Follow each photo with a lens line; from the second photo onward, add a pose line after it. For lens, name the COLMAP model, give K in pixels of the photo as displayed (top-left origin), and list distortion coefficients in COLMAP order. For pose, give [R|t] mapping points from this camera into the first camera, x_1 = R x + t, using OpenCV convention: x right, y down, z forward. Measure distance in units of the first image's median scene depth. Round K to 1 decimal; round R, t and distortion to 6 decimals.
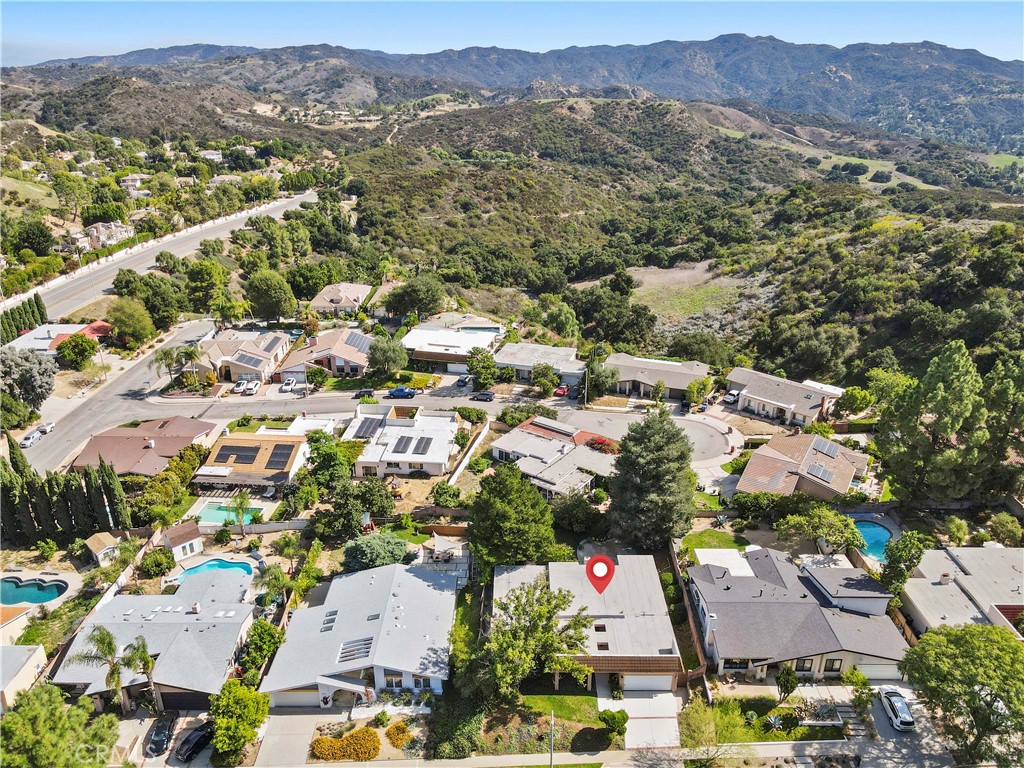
lens RADIAL K [[733.0, 0, 512.0], [0, 733.0, 384.0], [0, 0, 1]] dist [0.052365, -0.046441]
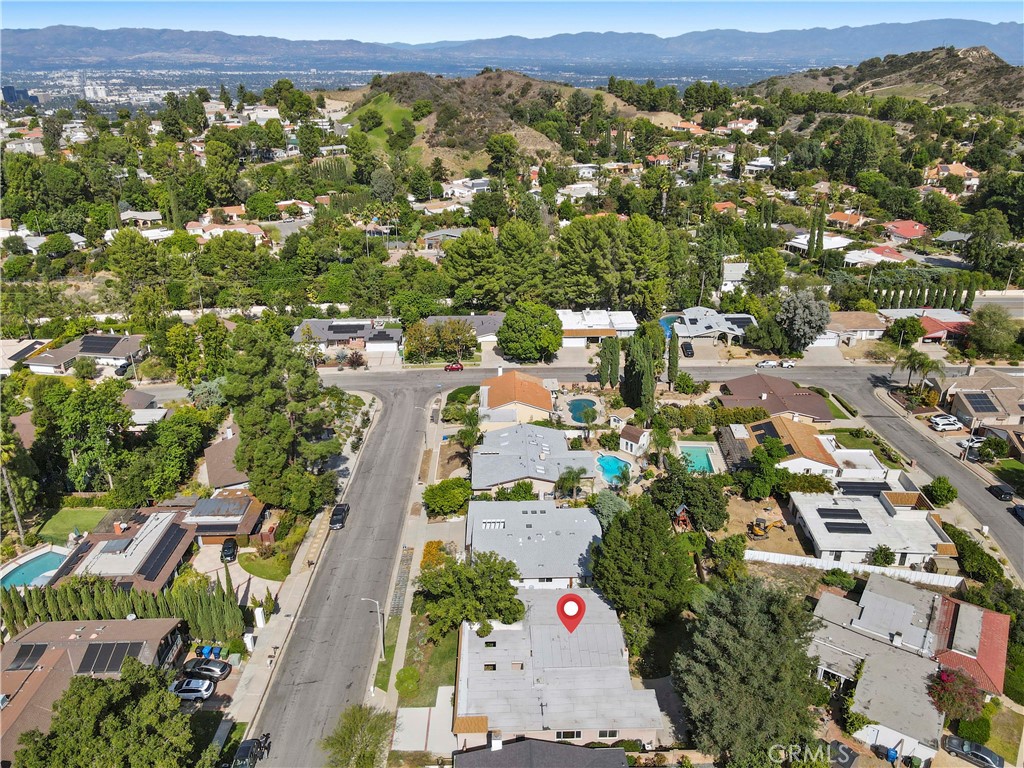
lens RADIAL K [[733.0, 0, 512.0], [0, 733.0, 384.0], [0, 0, 1]] dist [0.052365, -0.046441]
pose [[0.039229, 0.399506, -0.915891, 0.528858], [-0.394476, 0.848338, 0.353144, -0.185071], [0.918068, 0.347444, 0.190875, 0.448993]]
